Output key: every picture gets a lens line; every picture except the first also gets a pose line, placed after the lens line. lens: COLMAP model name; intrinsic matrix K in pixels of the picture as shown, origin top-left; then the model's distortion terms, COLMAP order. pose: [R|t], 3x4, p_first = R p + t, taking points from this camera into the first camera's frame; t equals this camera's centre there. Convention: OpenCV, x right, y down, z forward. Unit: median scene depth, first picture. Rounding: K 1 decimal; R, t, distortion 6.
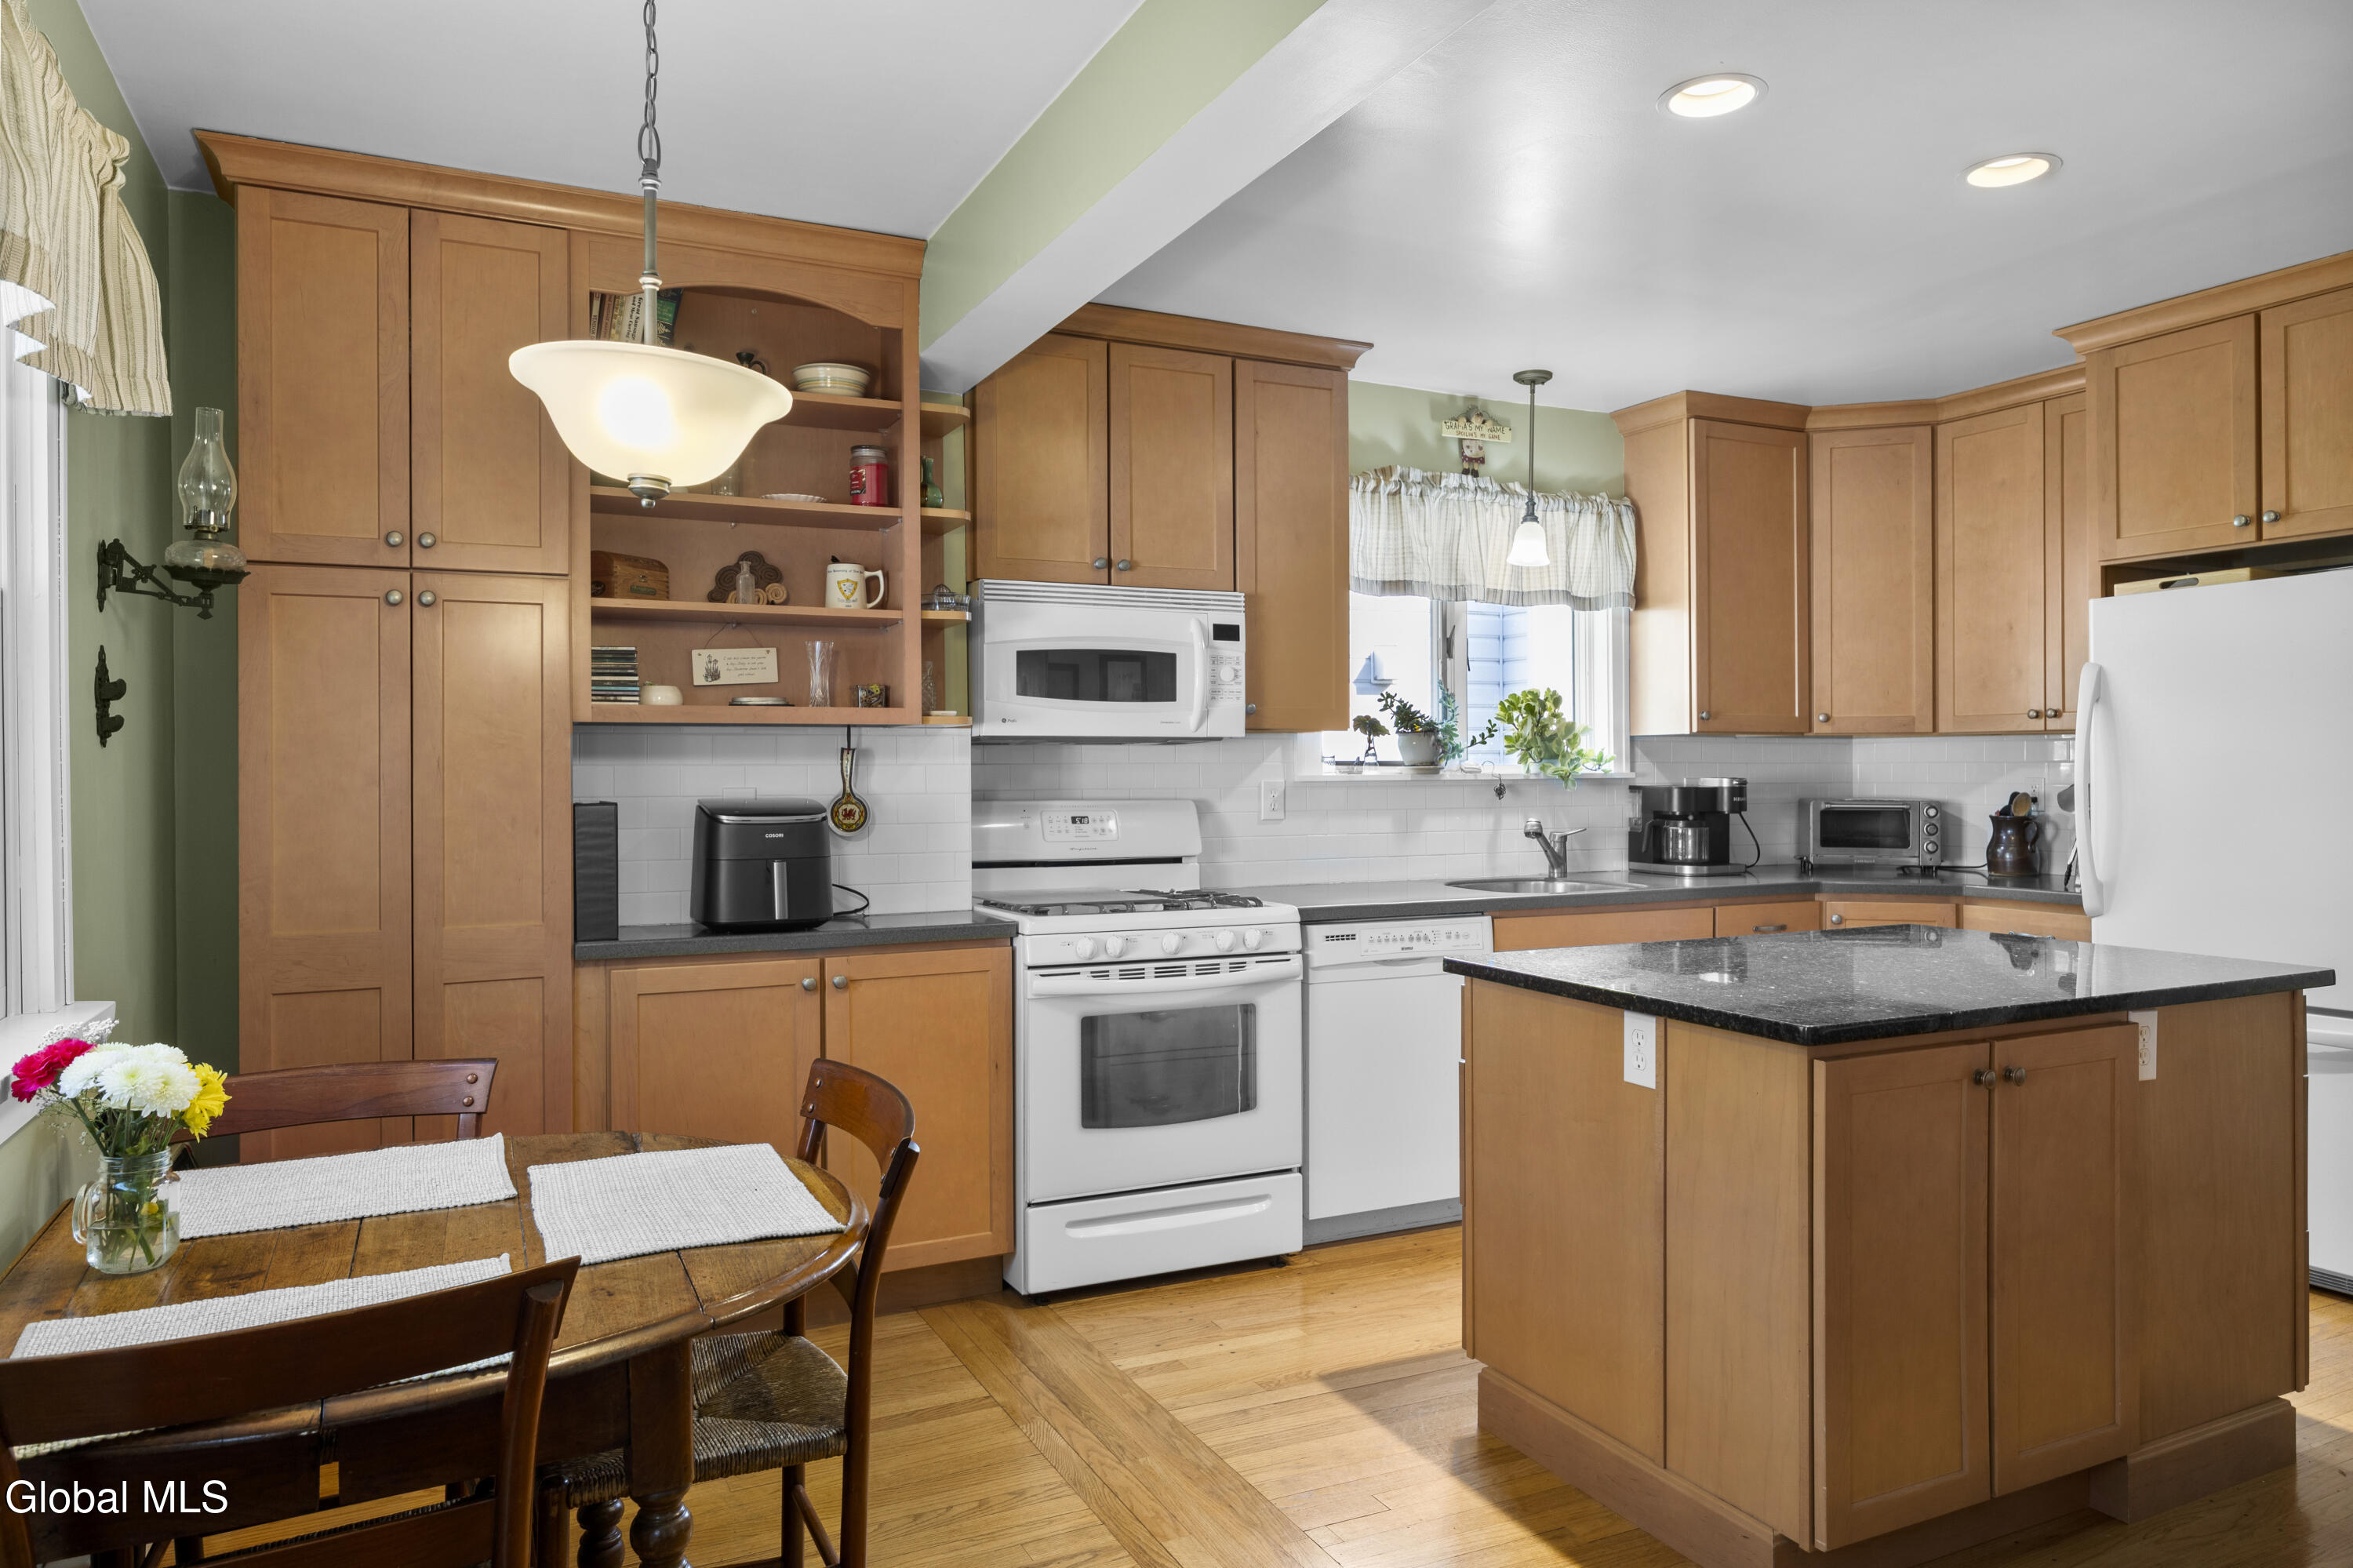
lens RADIAL K [[1529.5, 0, 1181.4], [0, 1529.5, 771.1], [0, 0, 1]] dist [-0.003146, -0.000955]
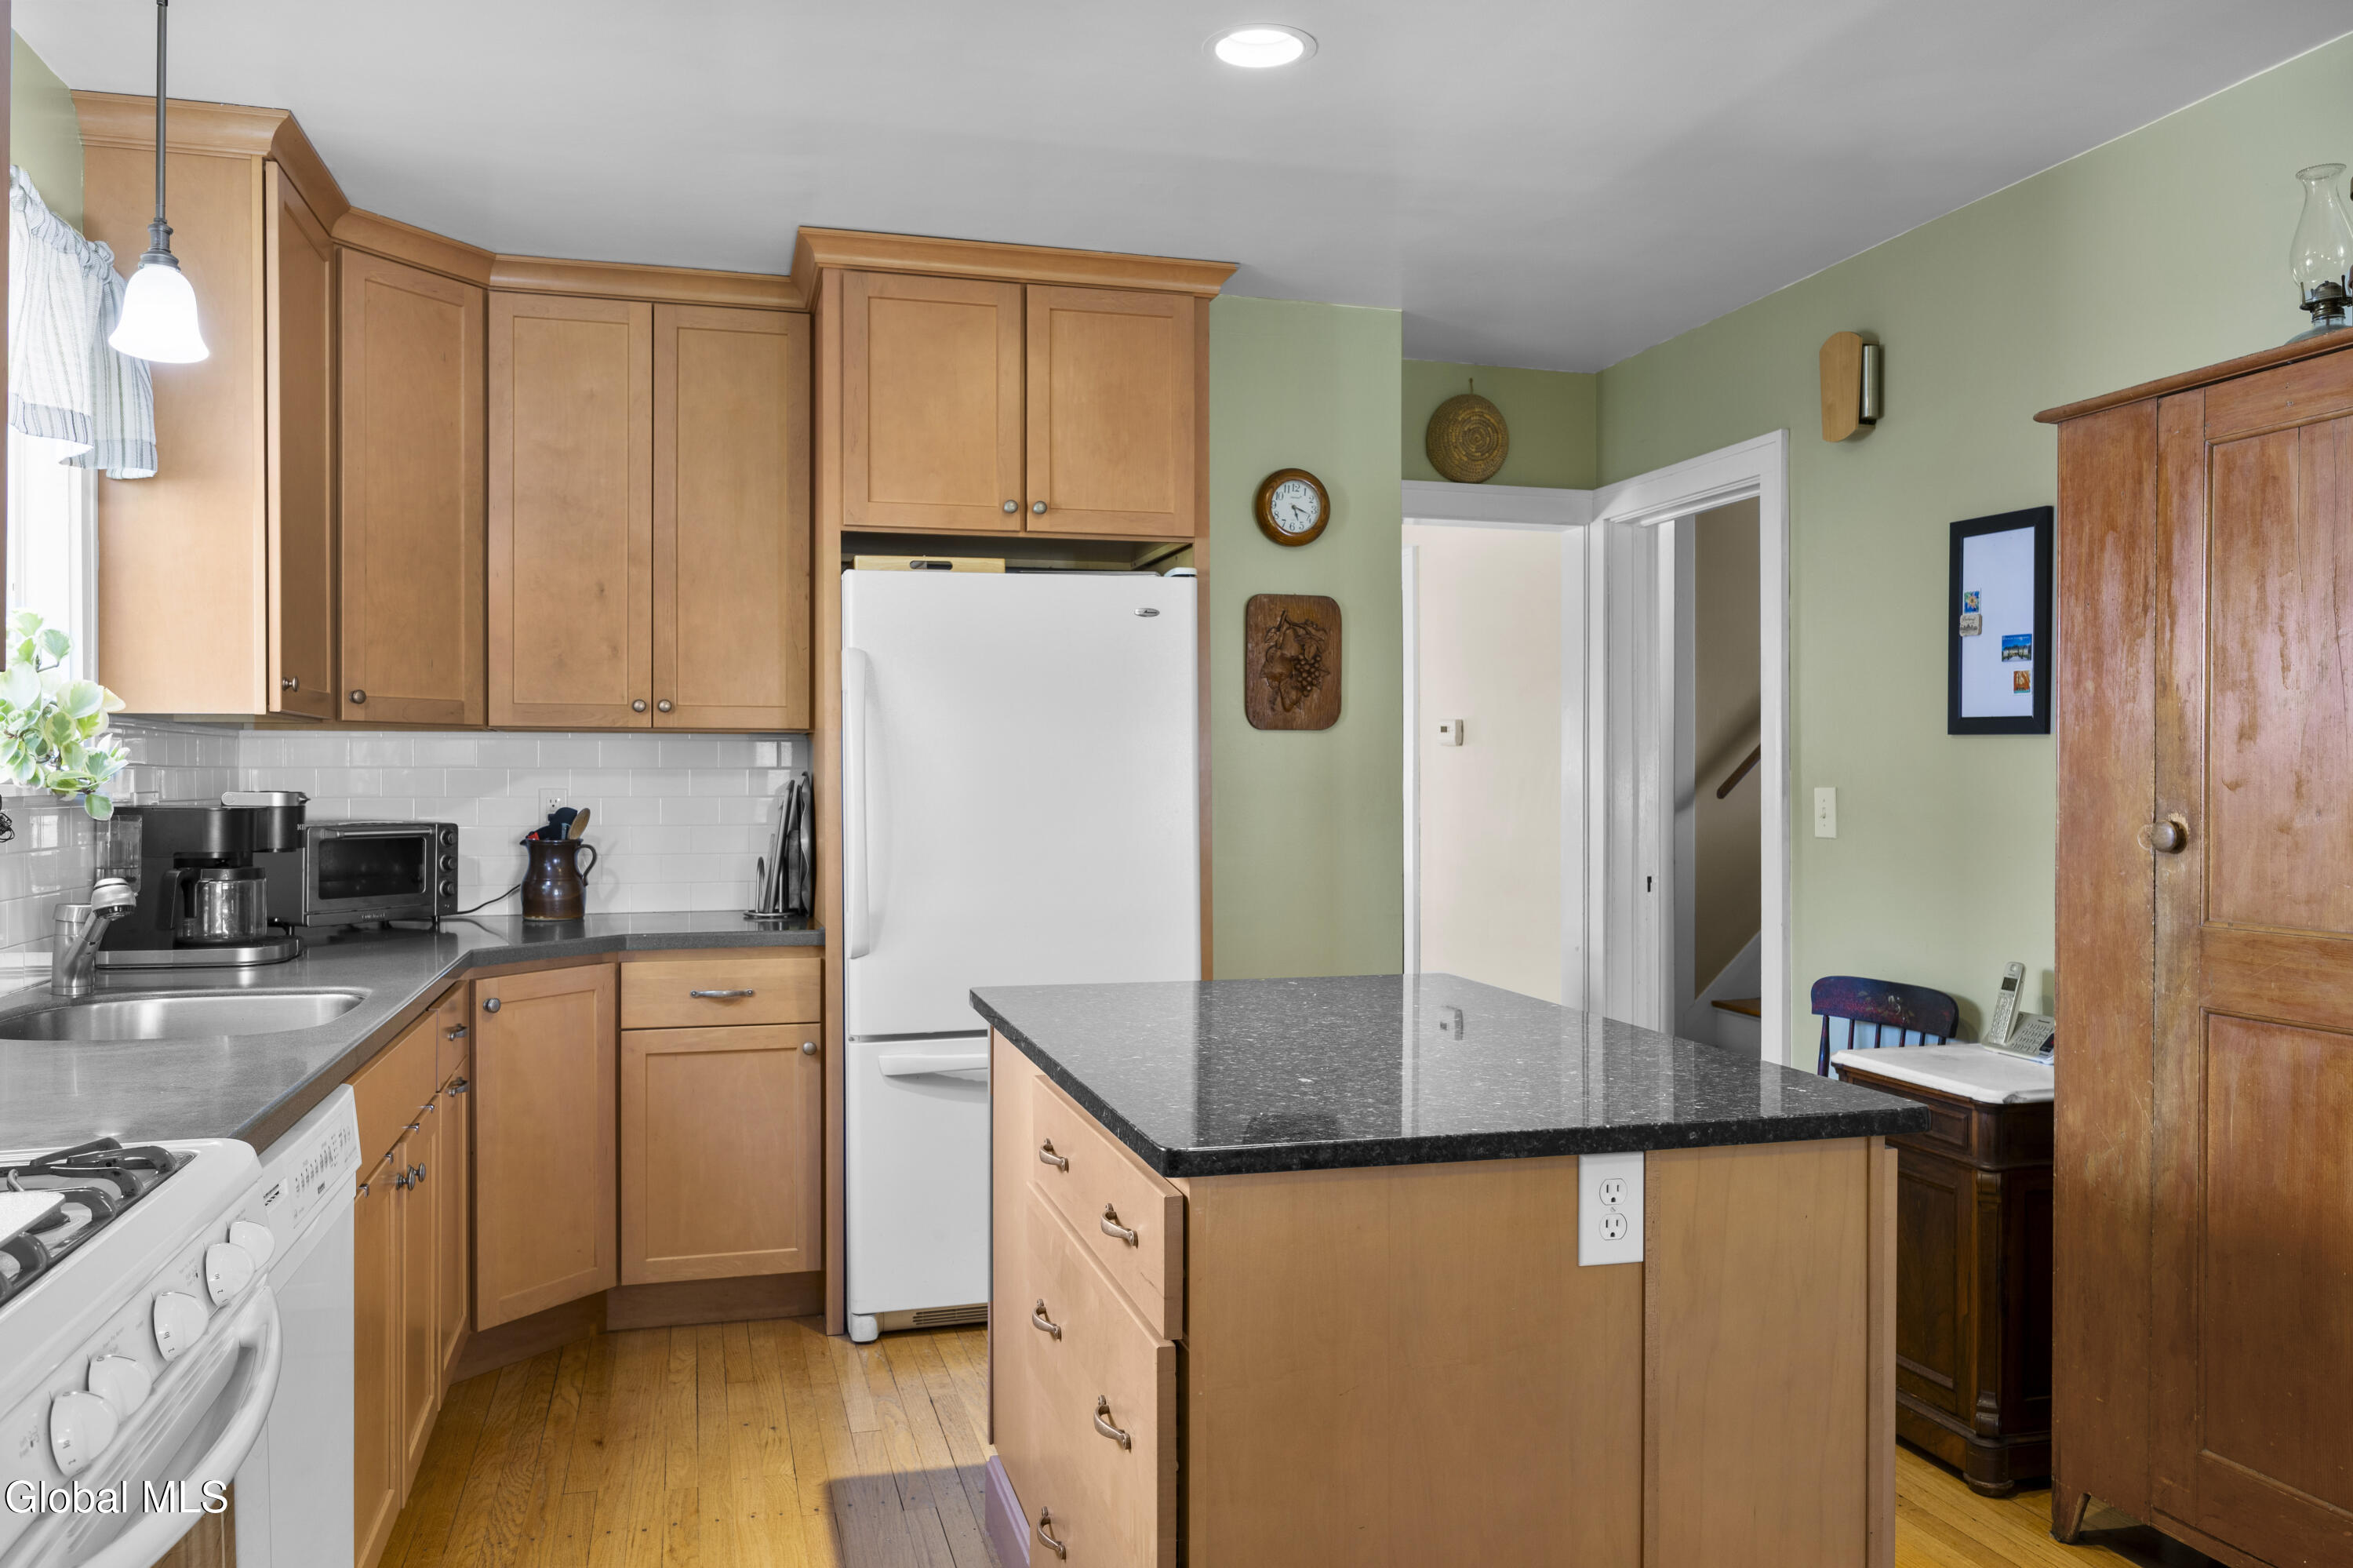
lens RADIAL K [[1721.7, 0, 1177.4], [0, 1721.7, 785.5], [0, 0, 1]] dist [0.001237, 0.007751]
pose [[0.179424, -0.003712, 0.983765, -0.277768], [0.001344, 0.999993, 0.003528, 0.000197], [-0.983771, 0.000689, 0.179428, 0.648299]]
